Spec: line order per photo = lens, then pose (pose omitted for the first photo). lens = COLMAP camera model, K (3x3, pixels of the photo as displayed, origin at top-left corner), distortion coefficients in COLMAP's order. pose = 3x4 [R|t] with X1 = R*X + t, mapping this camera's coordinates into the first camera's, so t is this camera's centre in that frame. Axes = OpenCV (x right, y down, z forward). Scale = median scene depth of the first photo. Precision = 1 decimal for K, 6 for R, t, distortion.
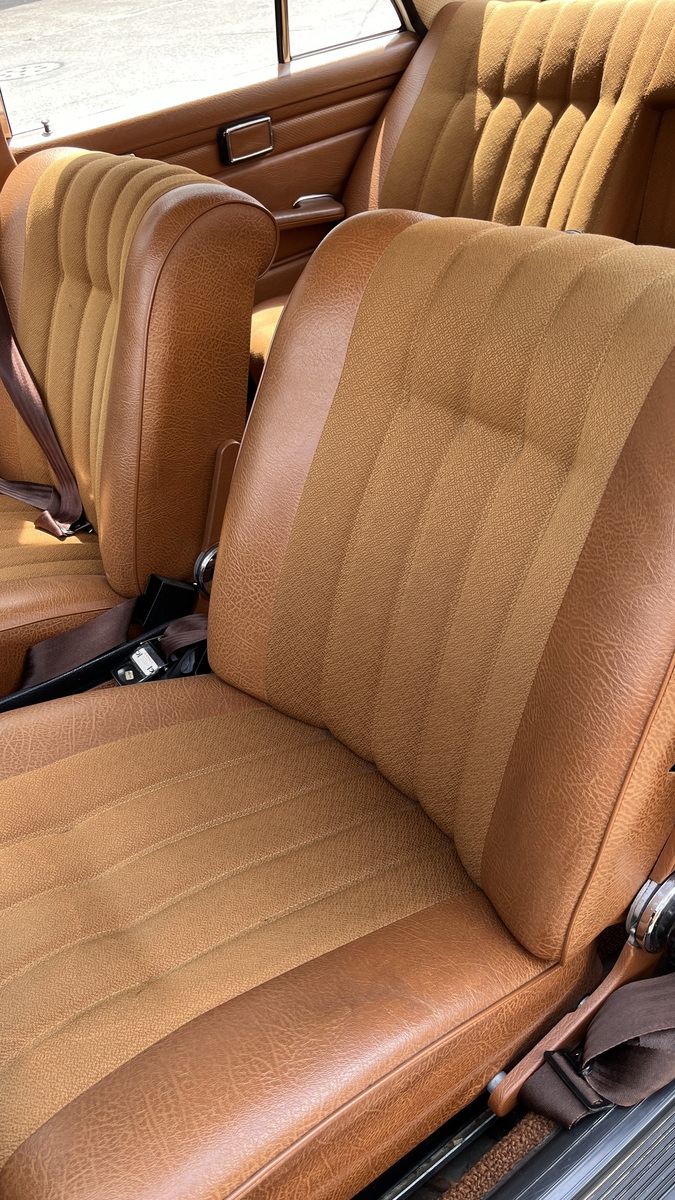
lens RADIAL K [[922.0, 0, 337.6], [0, 922.0, 600.3], [0, 0, 1]] dist [0.017506, -0.008602]
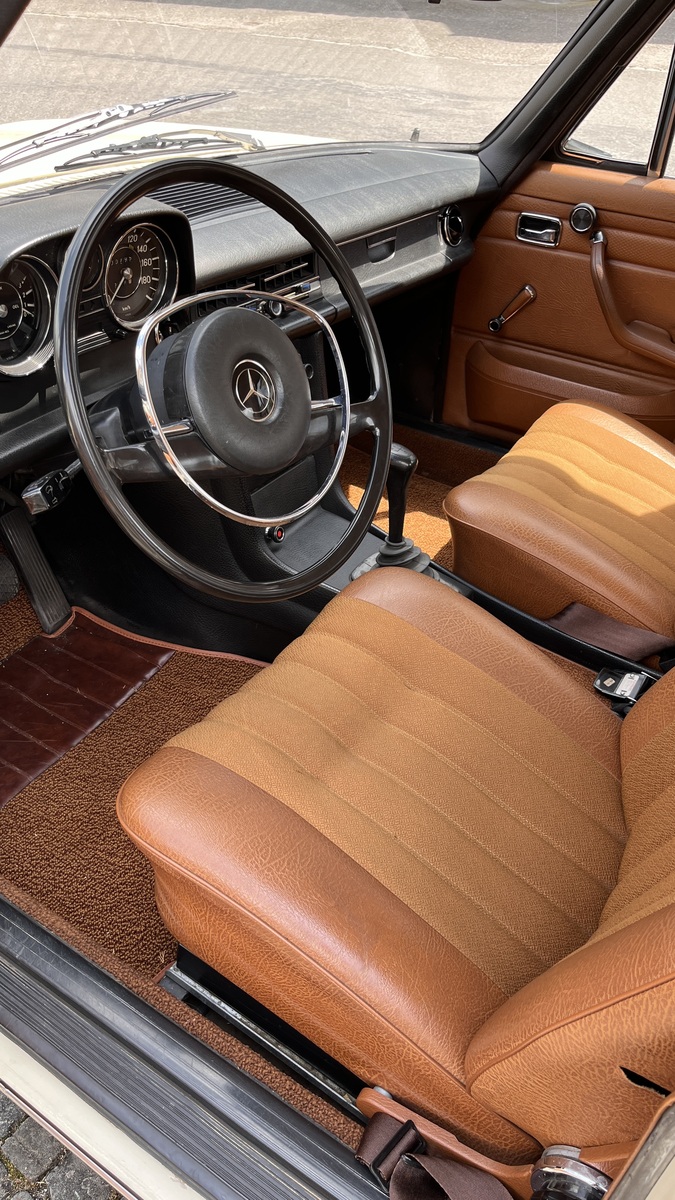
lens RADIAL K [[922.0, 0, 337.8], [0, 922.0, 600.2], [0, 0, 1]] dist [0.017506, -0.008602]
pose [[0.351933, 0.668352, -0.655324, 0.497083], [-0.645970, 0.680089, 0.346701, -0.247776], [0.677397, 0.301304, 0.671081, 0.028766]]
